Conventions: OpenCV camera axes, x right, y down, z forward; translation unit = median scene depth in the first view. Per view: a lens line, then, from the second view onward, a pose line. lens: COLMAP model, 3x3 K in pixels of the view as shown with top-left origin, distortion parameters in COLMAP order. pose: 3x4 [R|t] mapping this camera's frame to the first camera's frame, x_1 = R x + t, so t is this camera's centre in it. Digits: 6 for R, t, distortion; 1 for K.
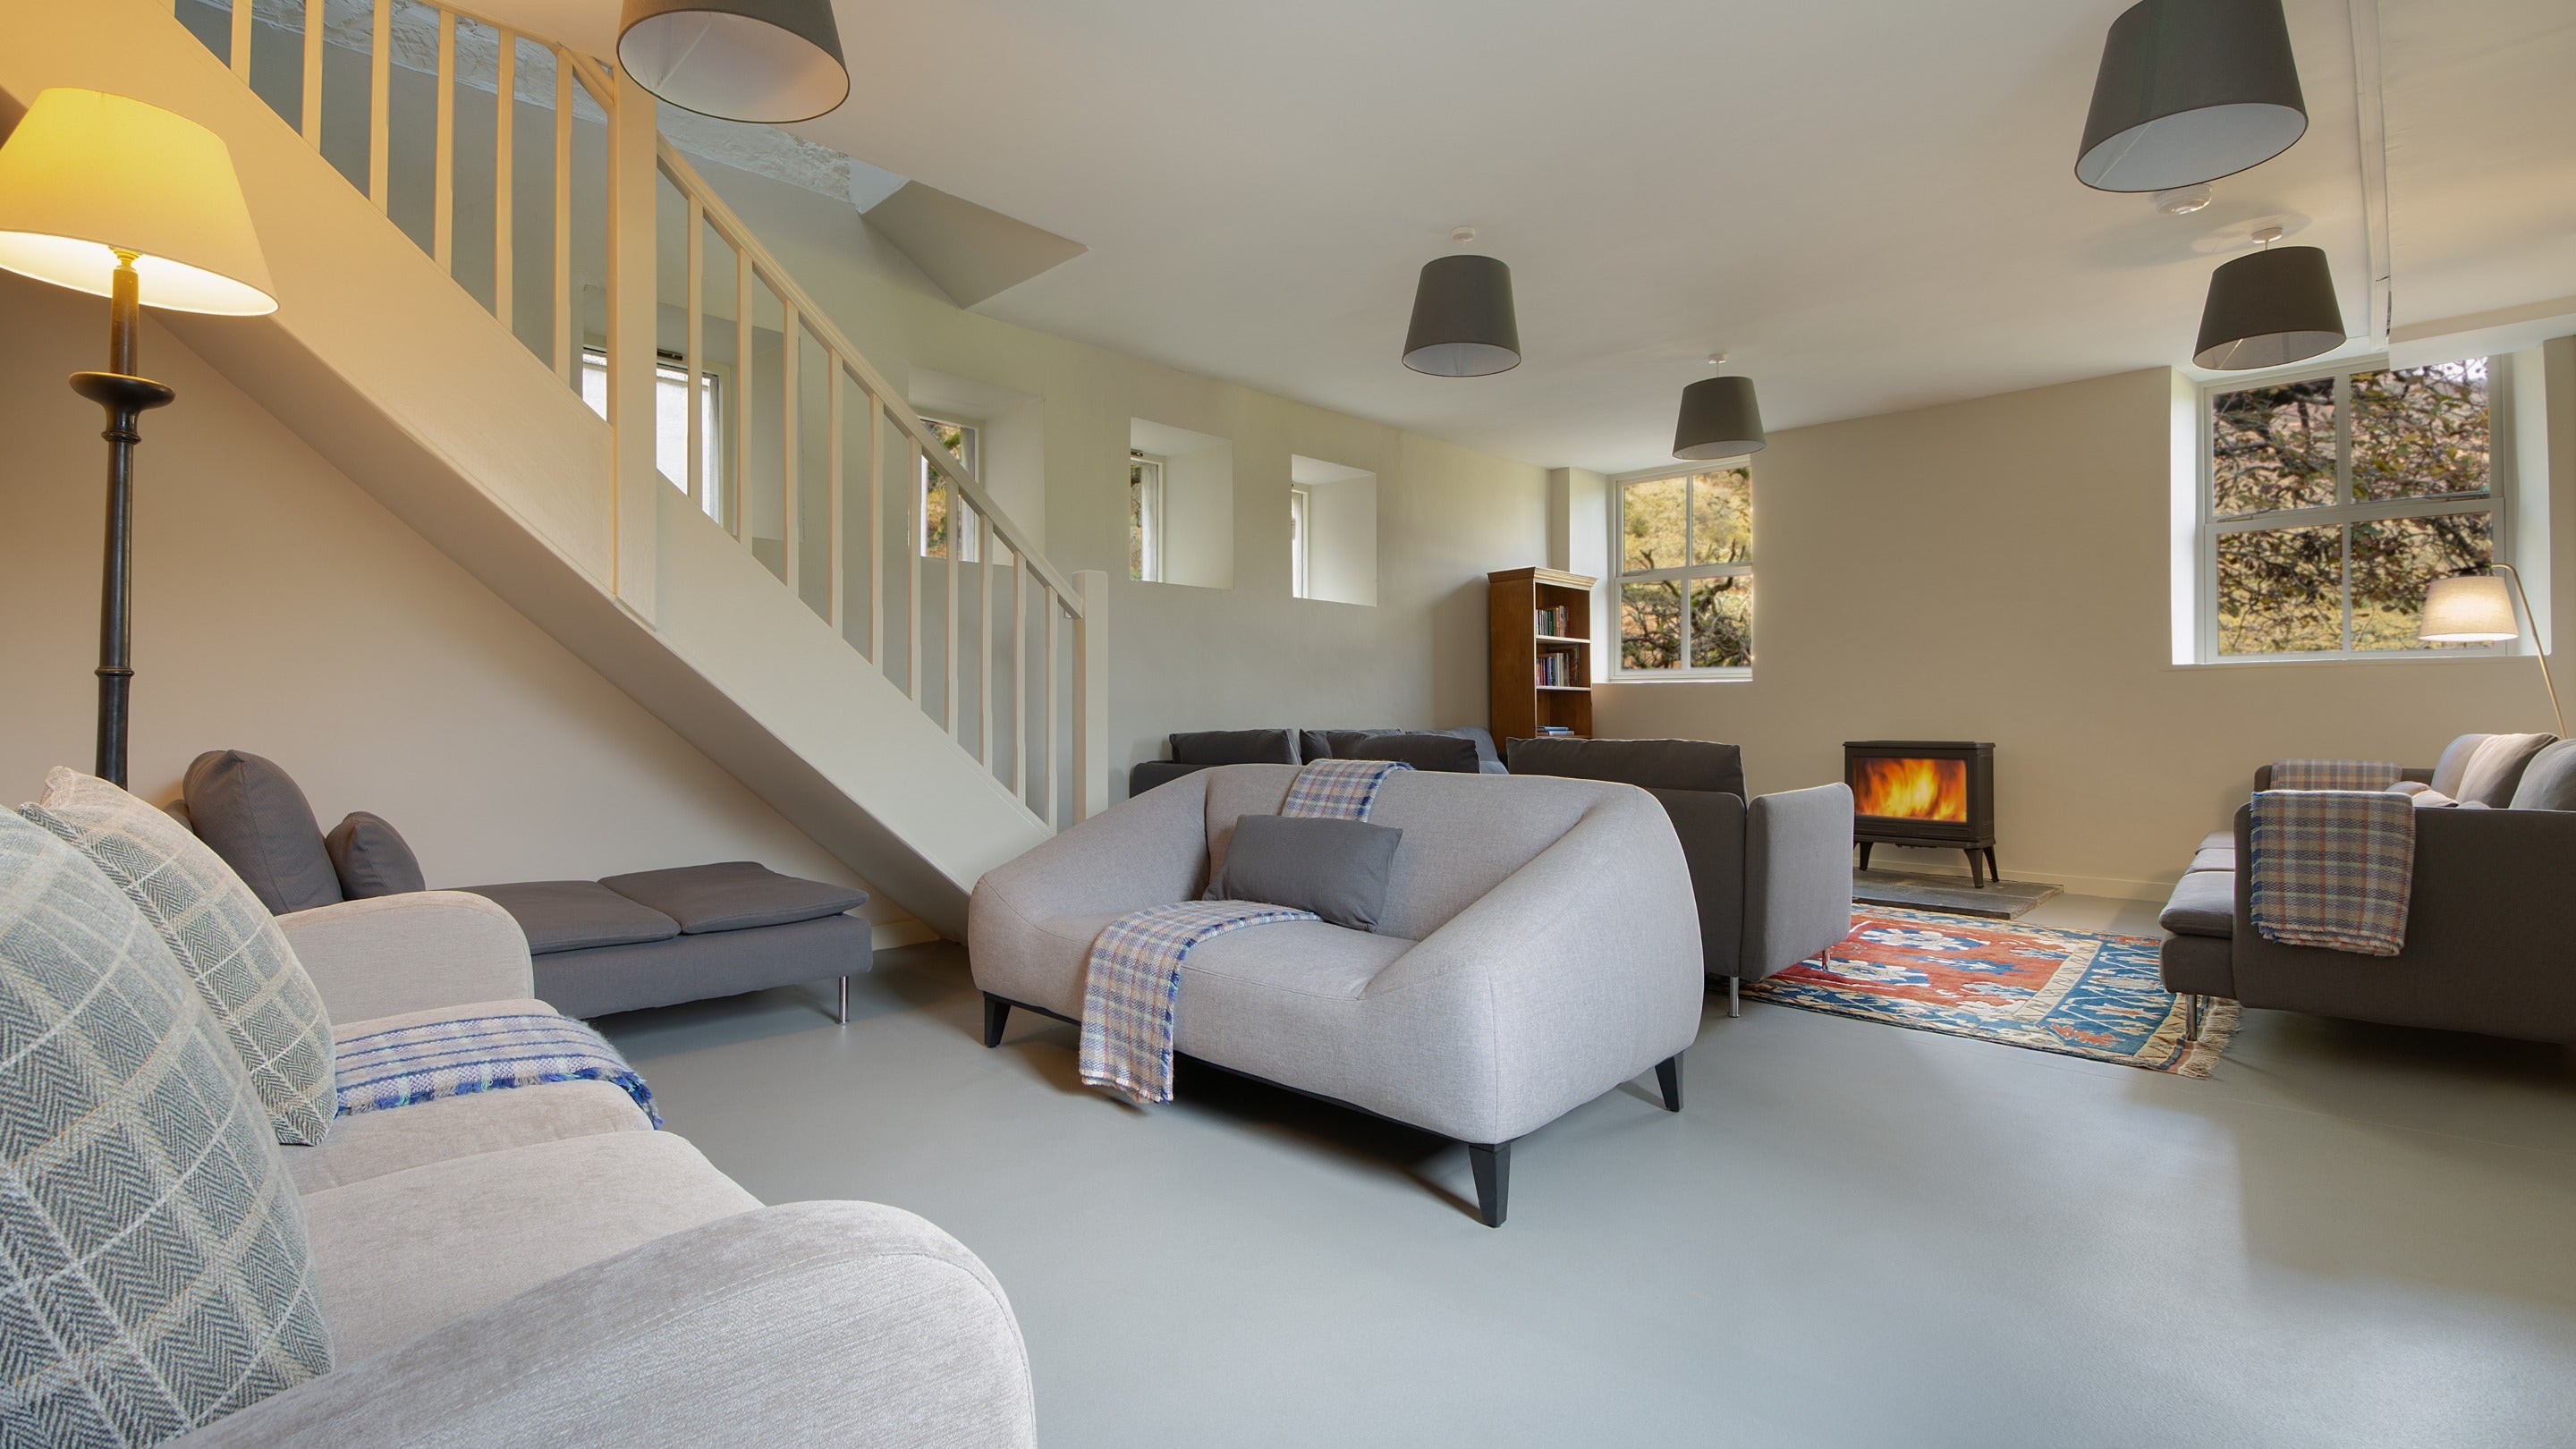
lens RADIAL K [[1155.9, 0, 1288.0], [0, 1155.9, 724.5], [0, 0, 1]] dist [-0.002023, -0.000273]
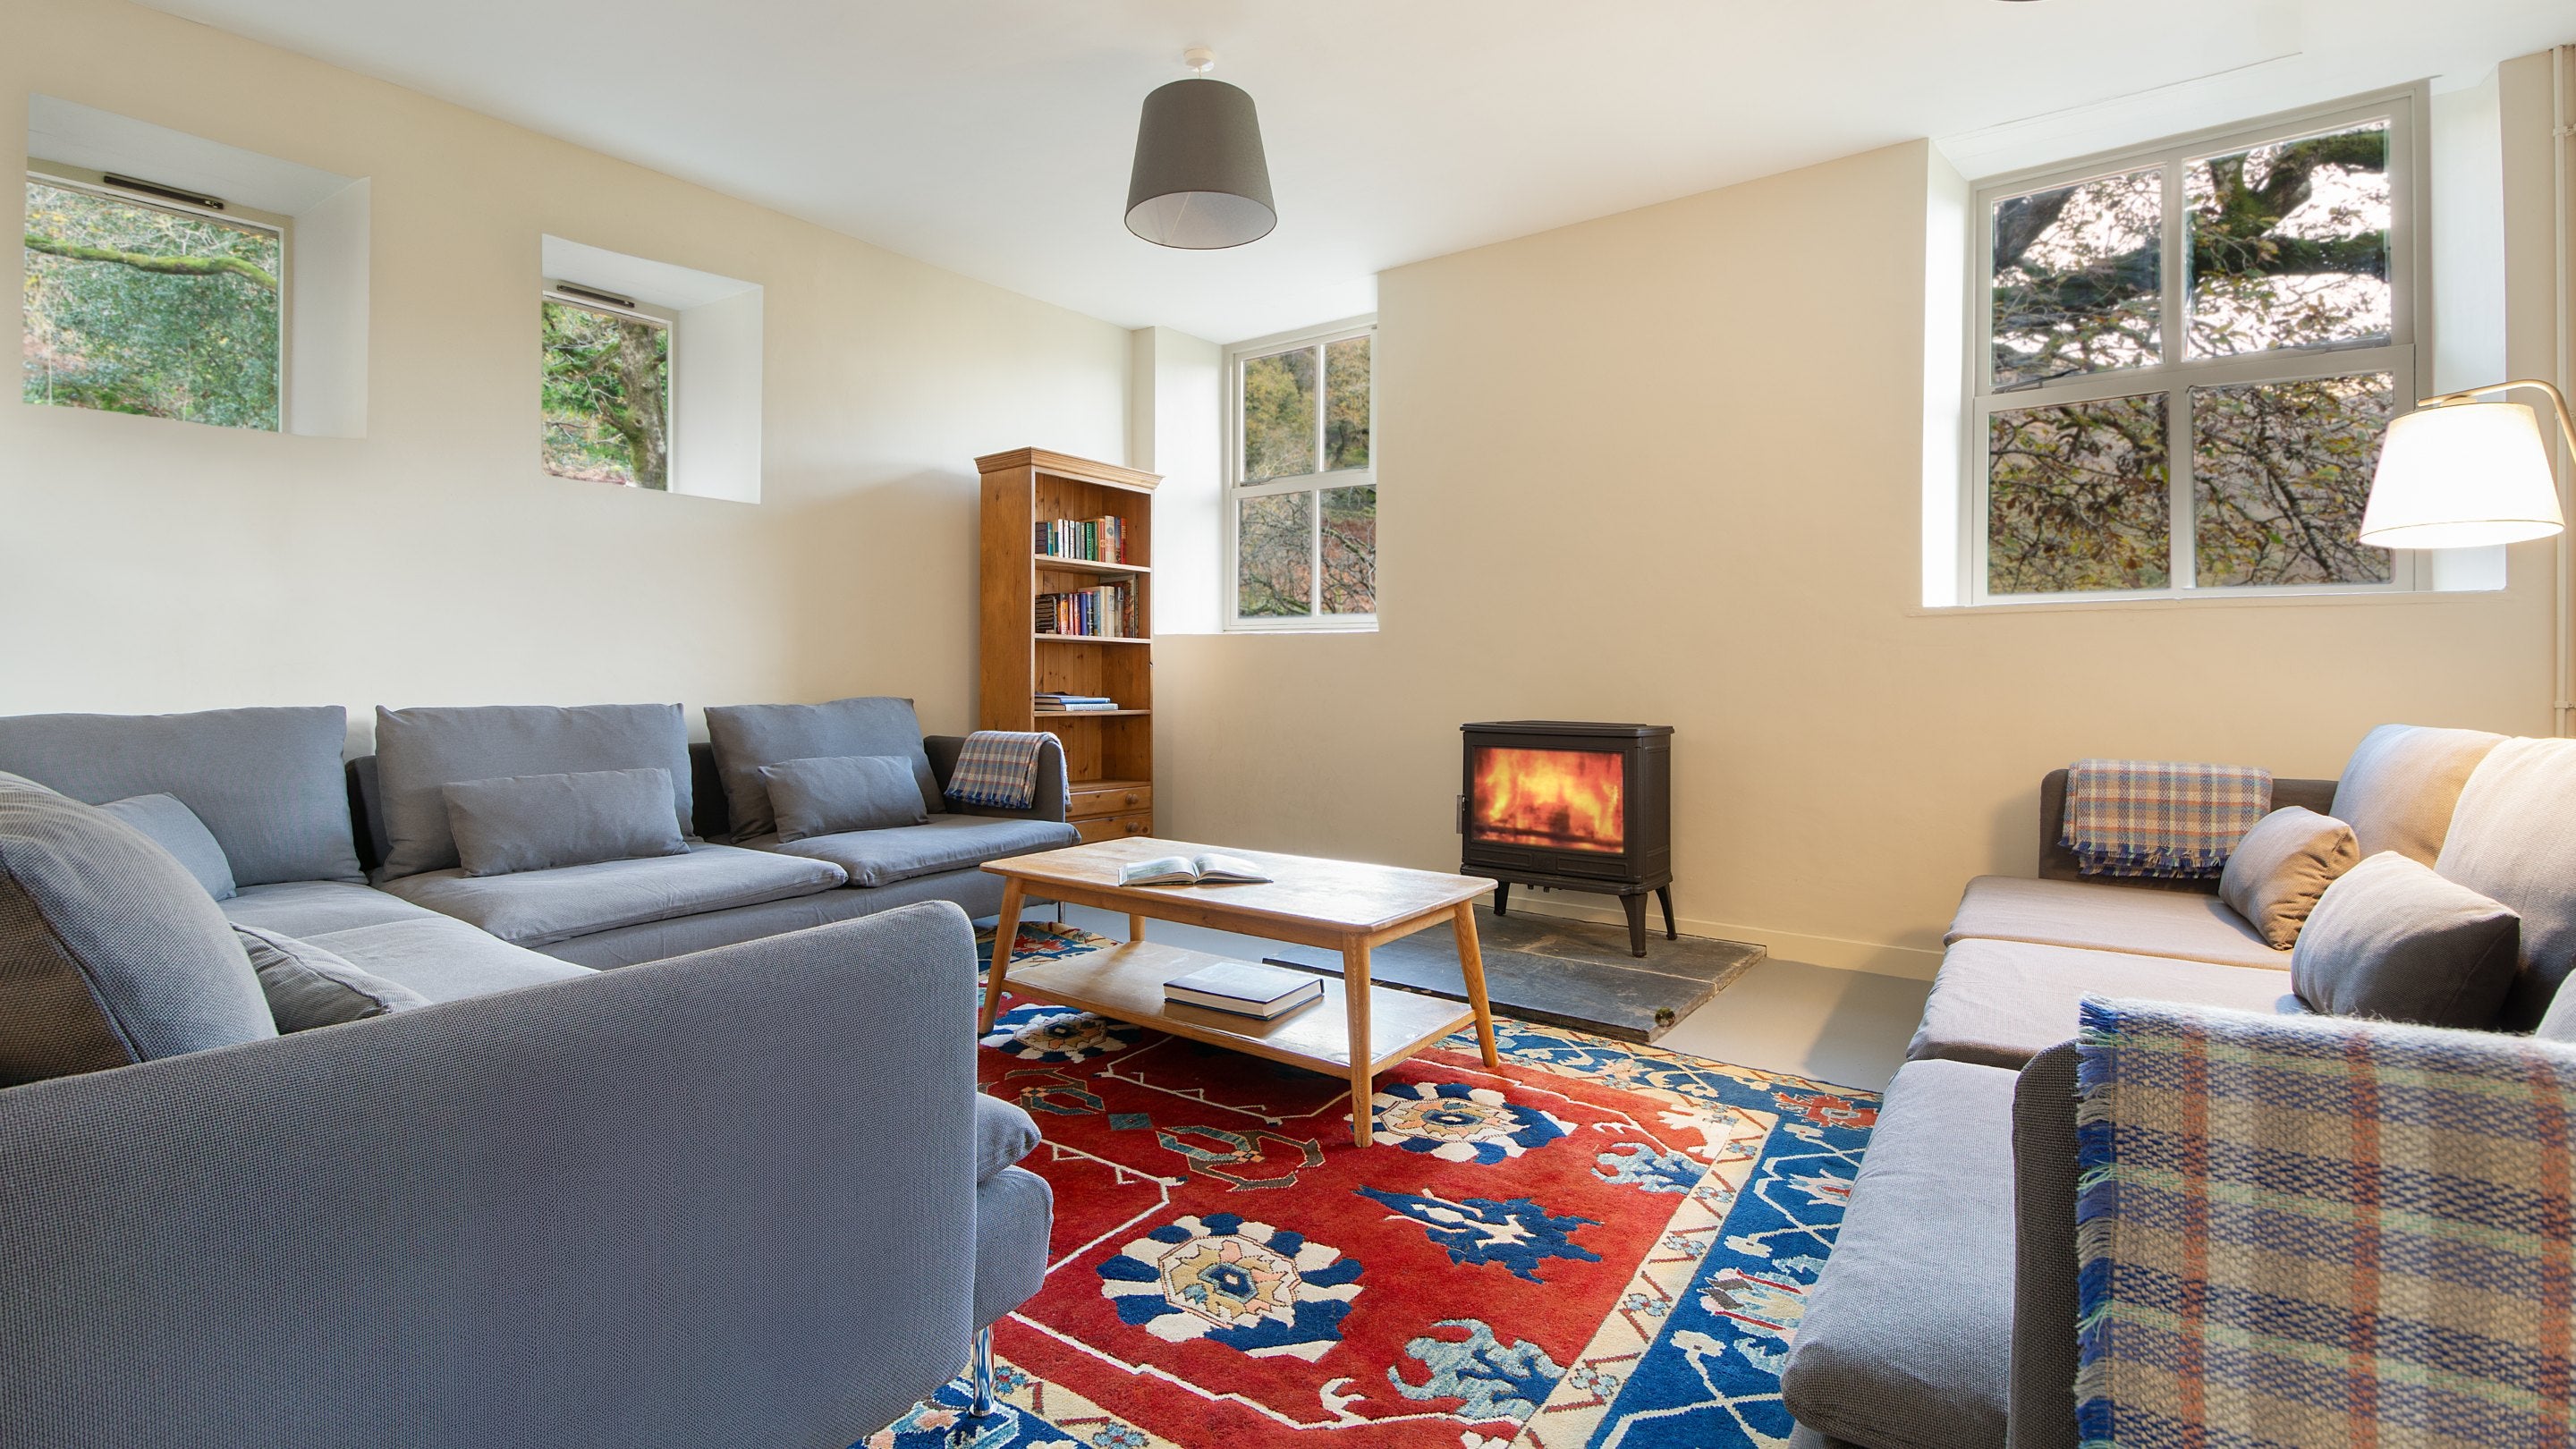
lens RADIAL K [[1198.4, 0, 1288.0], [0, 1198.4, 724.5], [0, 0, 1]] dist [0.001043, -0.000021]
pose [[0.989240, -0.004229, 0.146239, 0.300830], [-0.000766, 0.999419, 0.034086, -0.006739], [-0.146298, -0.033832, 0.988662, 0.369623]]
